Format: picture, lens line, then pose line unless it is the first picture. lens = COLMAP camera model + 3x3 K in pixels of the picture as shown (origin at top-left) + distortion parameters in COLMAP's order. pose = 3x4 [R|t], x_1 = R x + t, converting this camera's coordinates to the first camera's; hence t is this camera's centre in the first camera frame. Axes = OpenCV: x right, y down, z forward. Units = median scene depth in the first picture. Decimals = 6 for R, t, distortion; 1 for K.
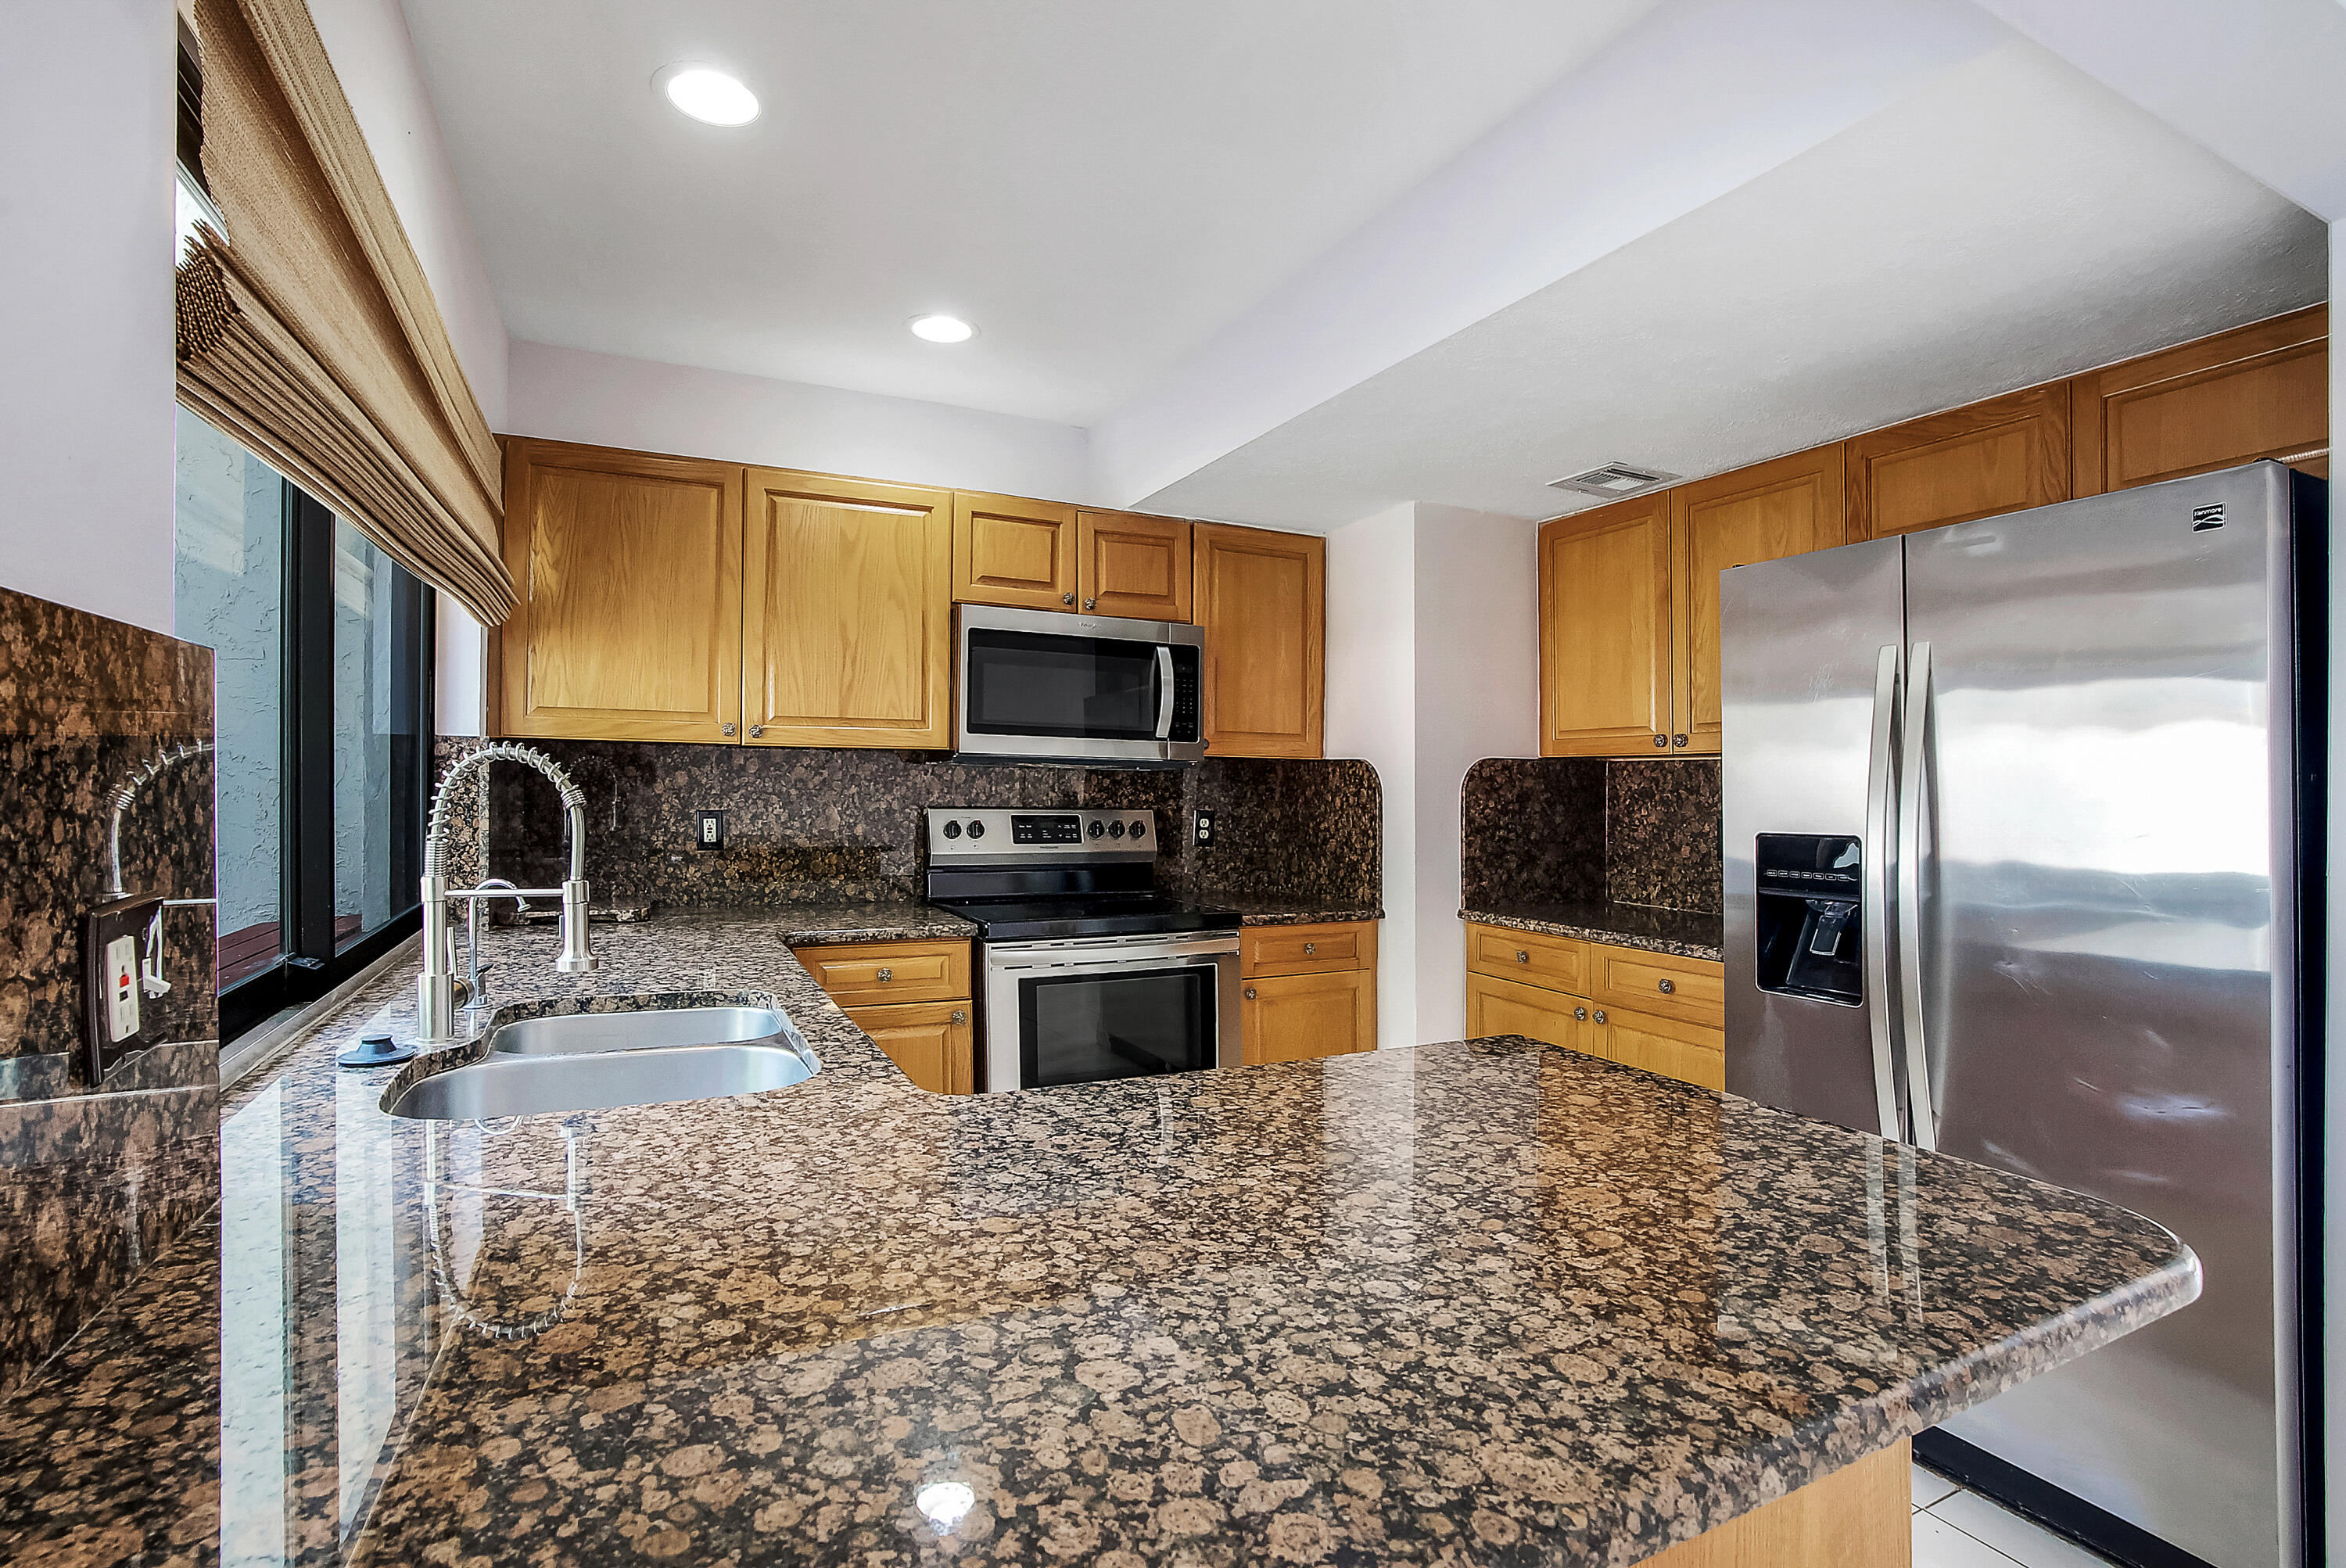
lens RADIAL K [[1109.5, 0, 1173.6], [0, 1109.5, 779.1], [0, 0, 1]] dist [-0.053889, 0.002207]
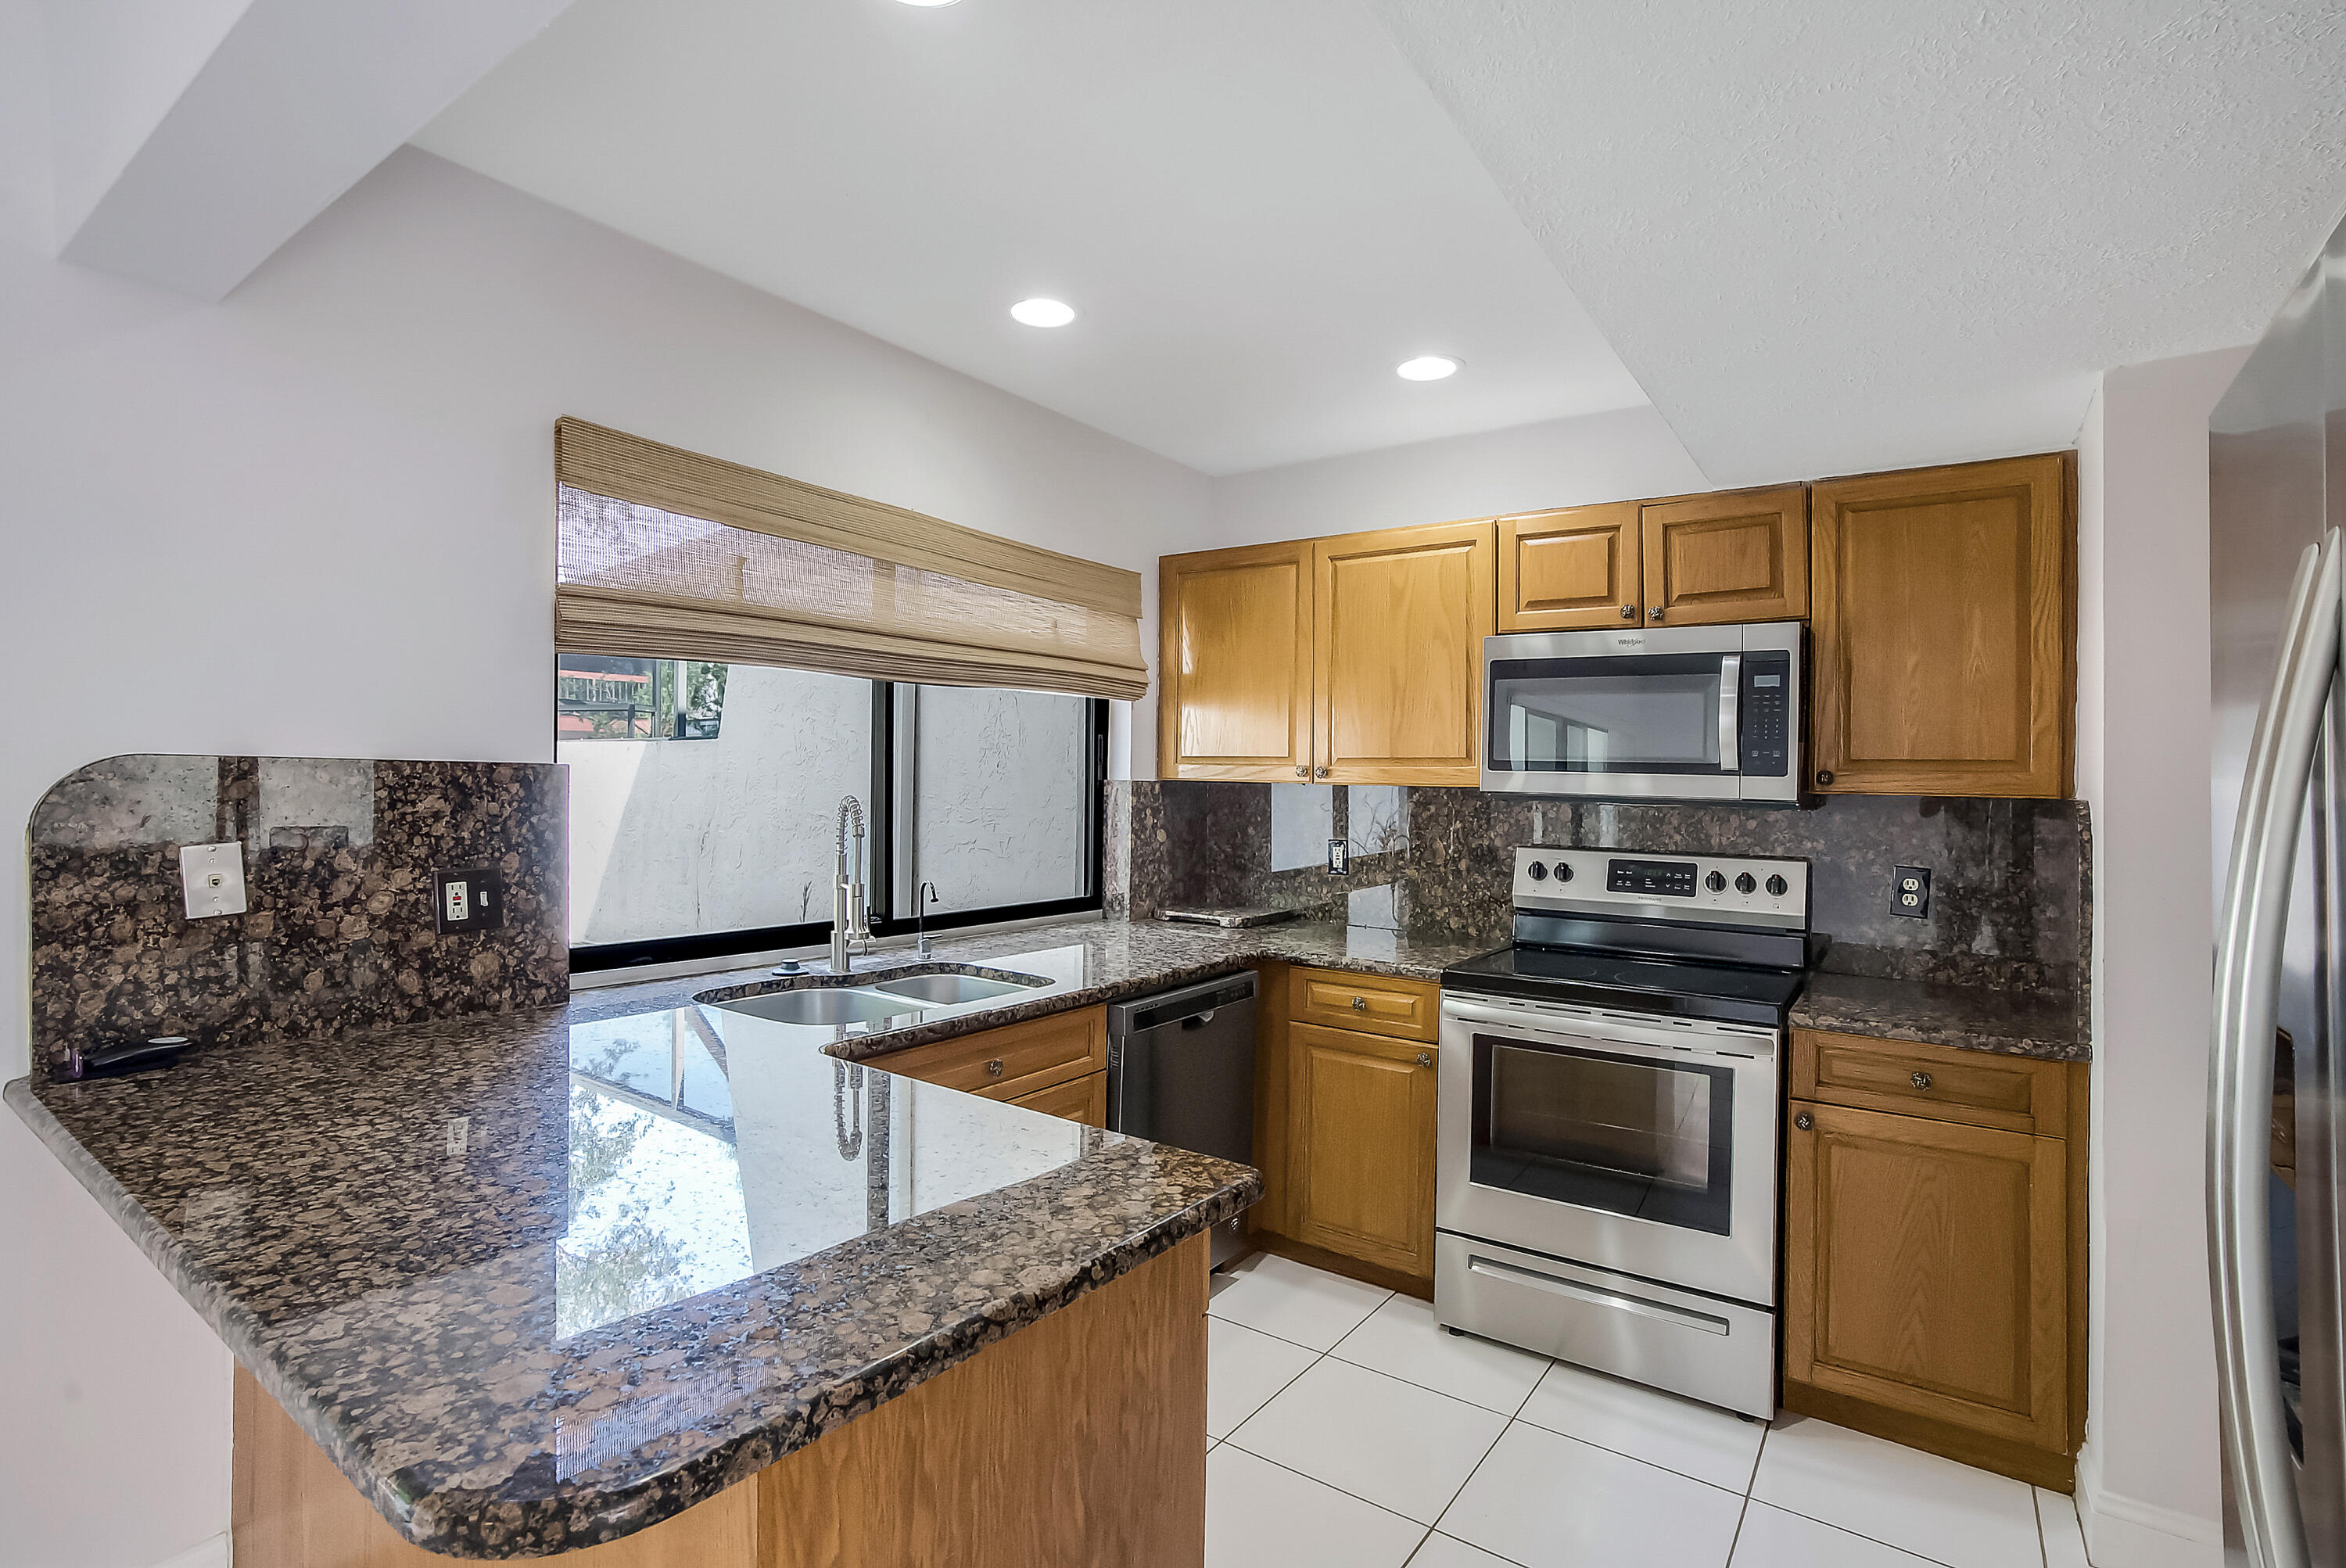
lens RADIAL K [[1109.5, 0, 1162.7], [0, 1109.5, 766.2], [0, 0, 1]] dist [-0.053889, 0.002207]
pose [[0.484441, -0.017300, -0.874653, 0.501531], [-0.011642, 0.999588, -0.026219, -0.016079], [0.874746, 0.022884, 0.484040, 0.285340]]
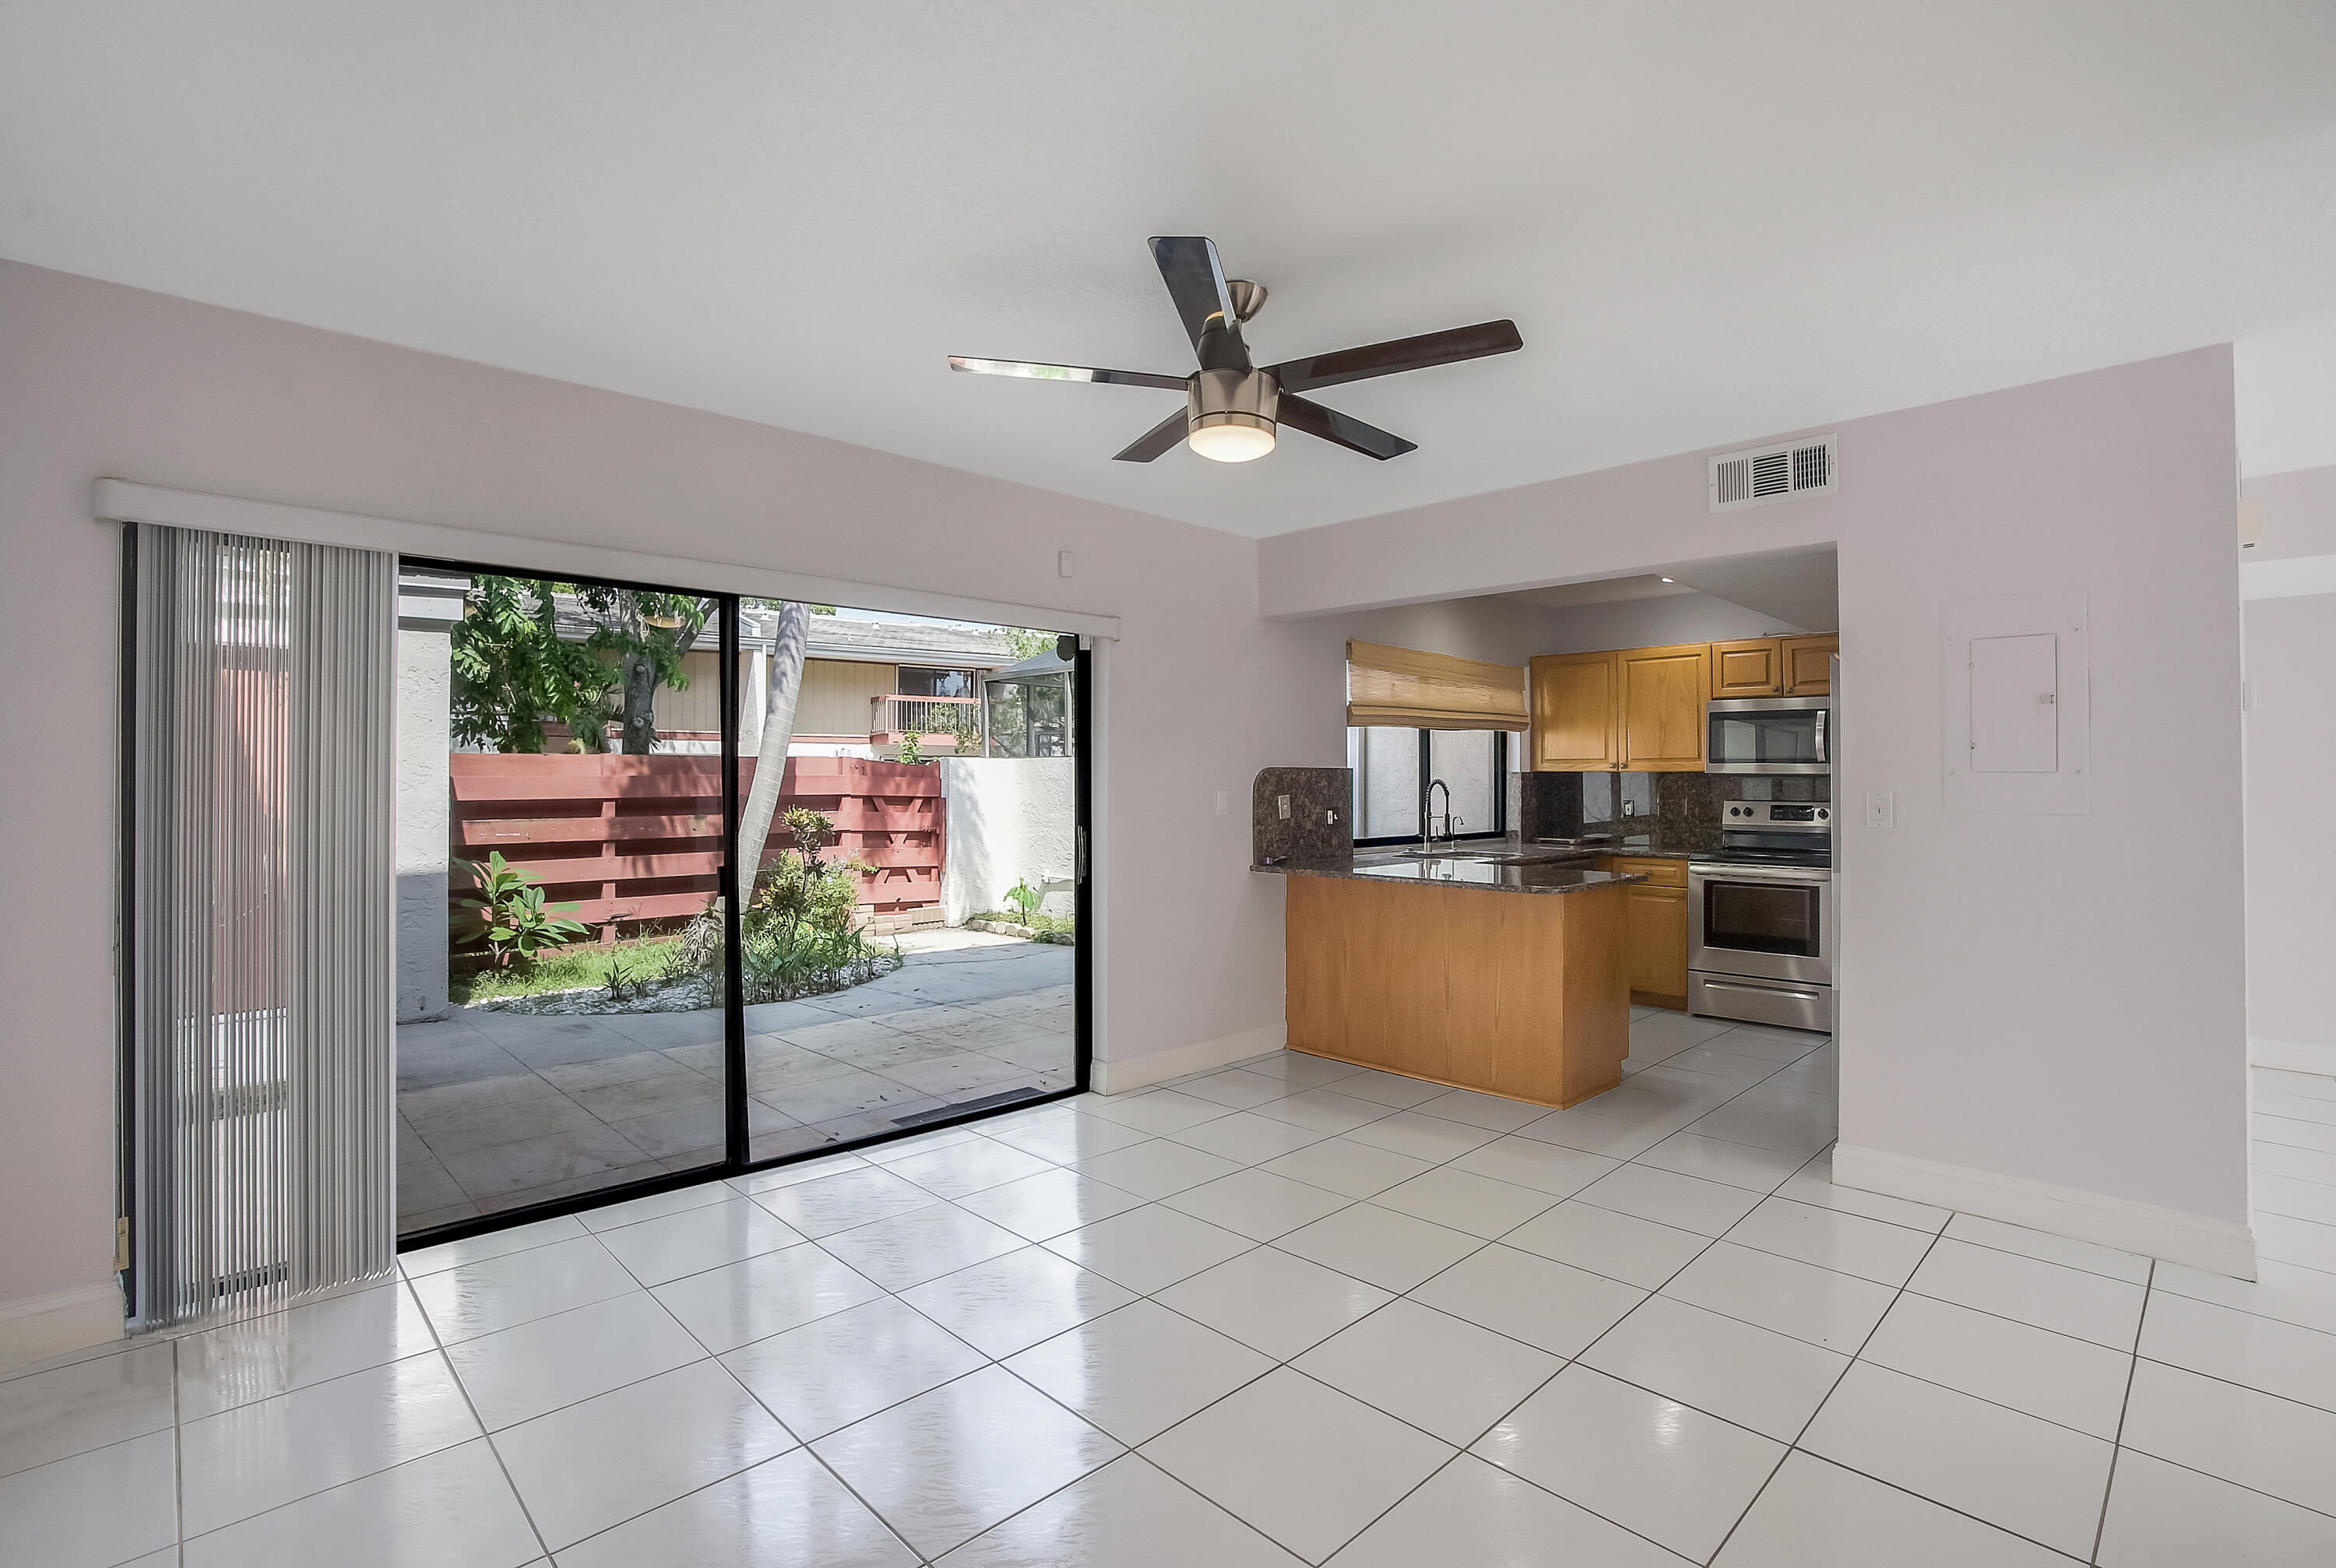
lens RADIAL K [[1084.5, 0, 1177.8], [0, 1084.5, 772.2], [0, 0, 1]] dist [-0.053427, -0.001084]
pose [[0.323157, -0.019450, -0.946146, 1.350576], [0.003880, 0.999808, -0.019228, 0.009228], [0.946338, 0.002543, 0.323170, -0.568859]]
